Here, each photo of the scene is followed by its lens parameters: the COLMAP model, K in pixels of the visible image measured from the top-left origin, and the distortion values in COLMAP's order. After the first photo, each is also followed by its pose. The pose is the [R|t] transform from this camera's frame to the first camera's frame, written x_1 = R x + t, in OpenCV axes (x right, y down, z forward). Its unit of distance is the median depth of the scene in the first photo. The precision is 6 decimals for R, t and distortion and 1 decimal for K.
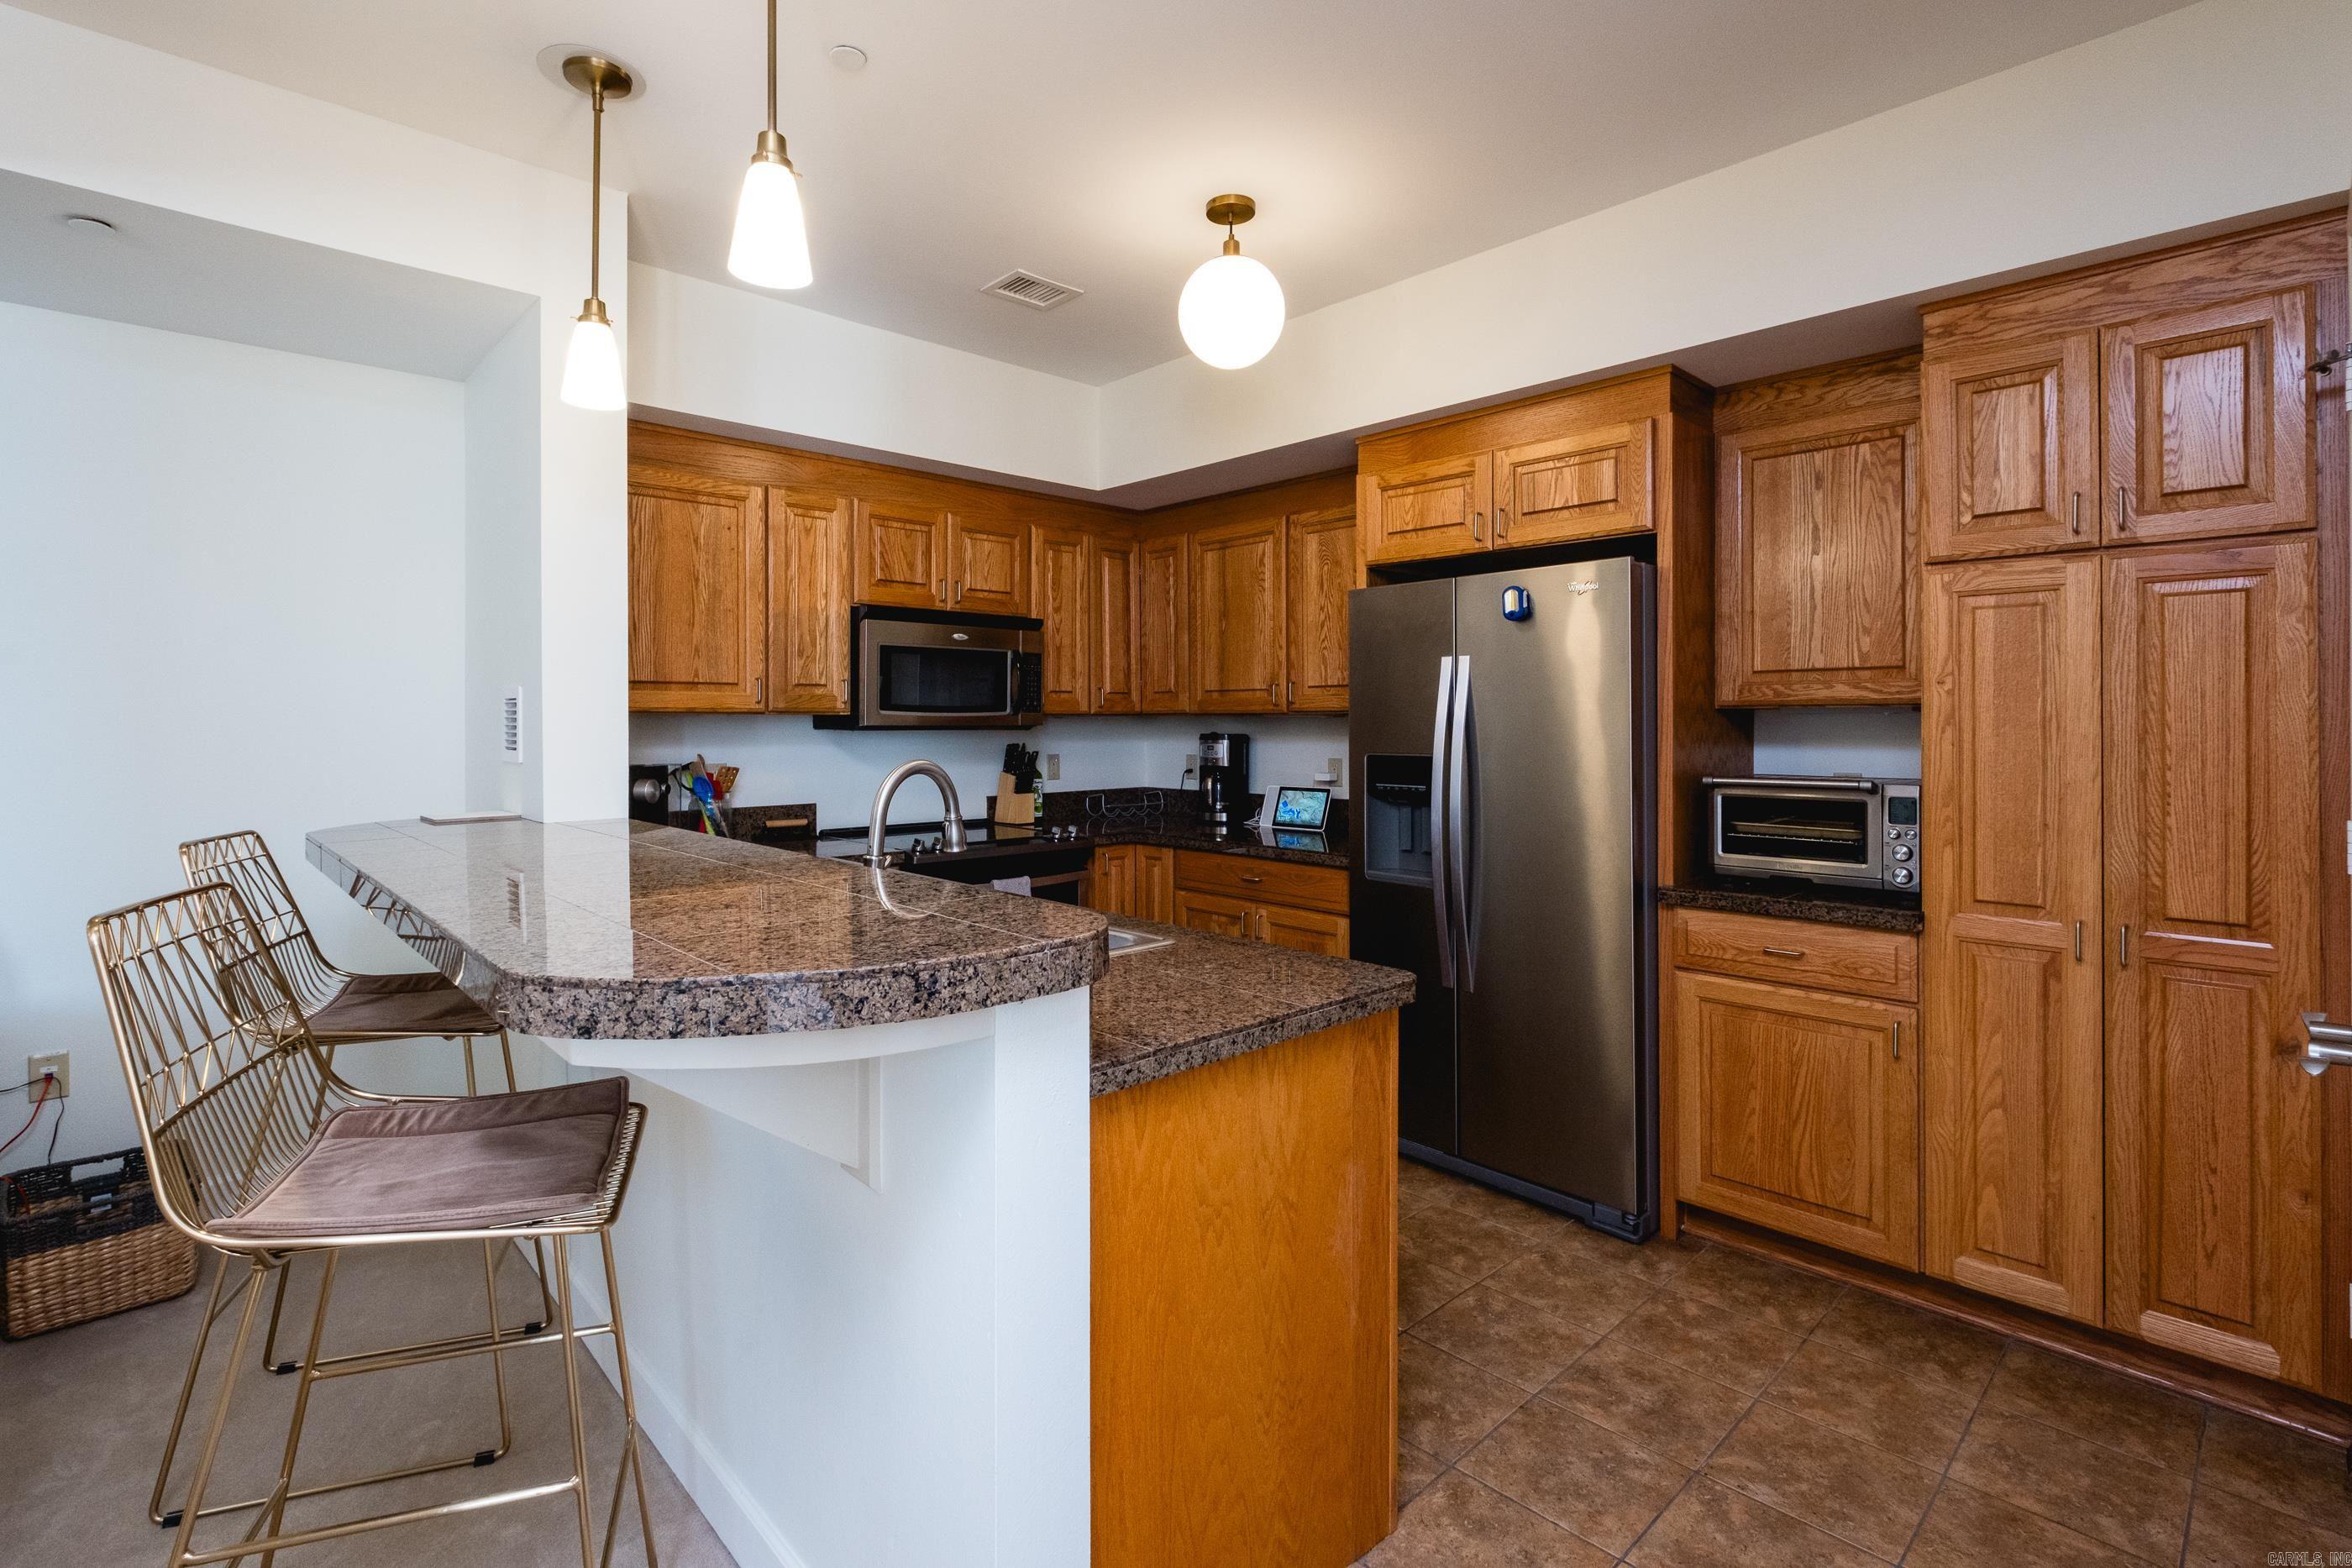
lens RADIAL K [[1085.3, 0, 1155.8], [0, 1085.3, 719.9], [0, 0, 1]] dist [0.004830, -0.003908]
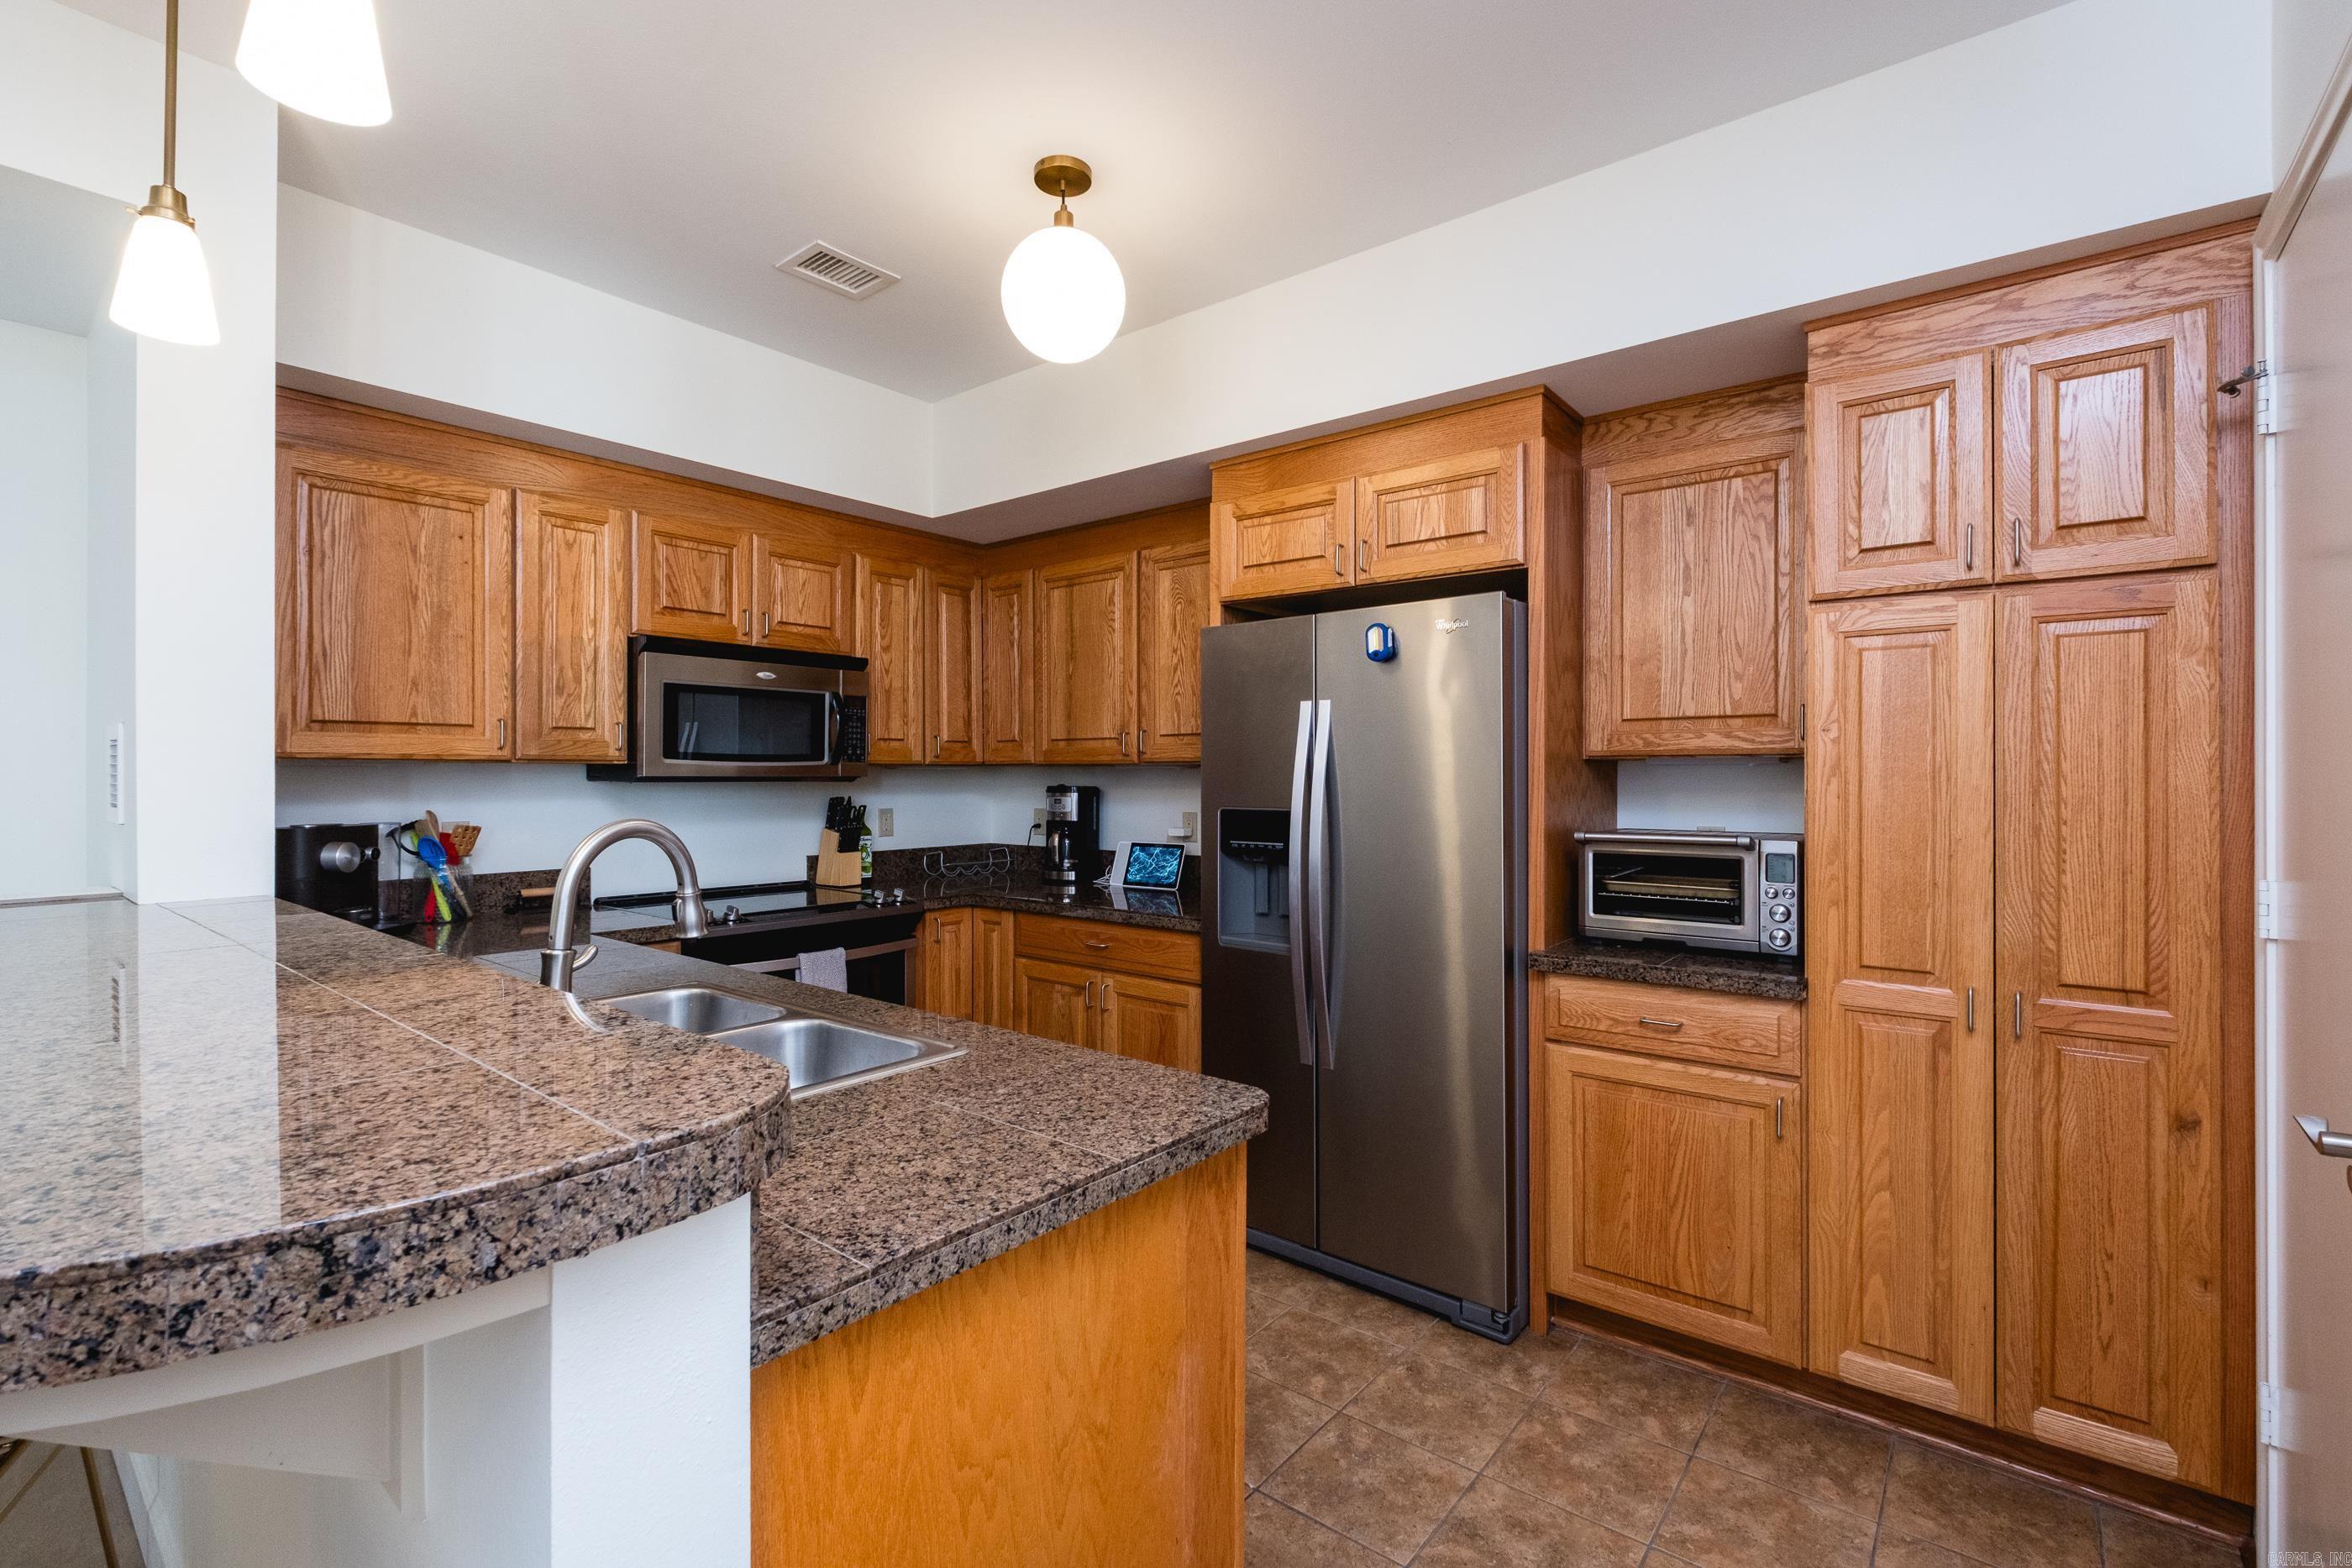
lens RADIAL K [[1033.4, 0, 1181.0], [0, 1033.4, 773.7], [0, 0, 1]] dist [0.007012, -0.005402]
pose [[0.989704, 0.001802, 0.143115, 0.044292], [-0.001830, 0.999998, 0.000060, 0.002903], [-0.143115, -0.000321, 0.989706, 0.171329]]
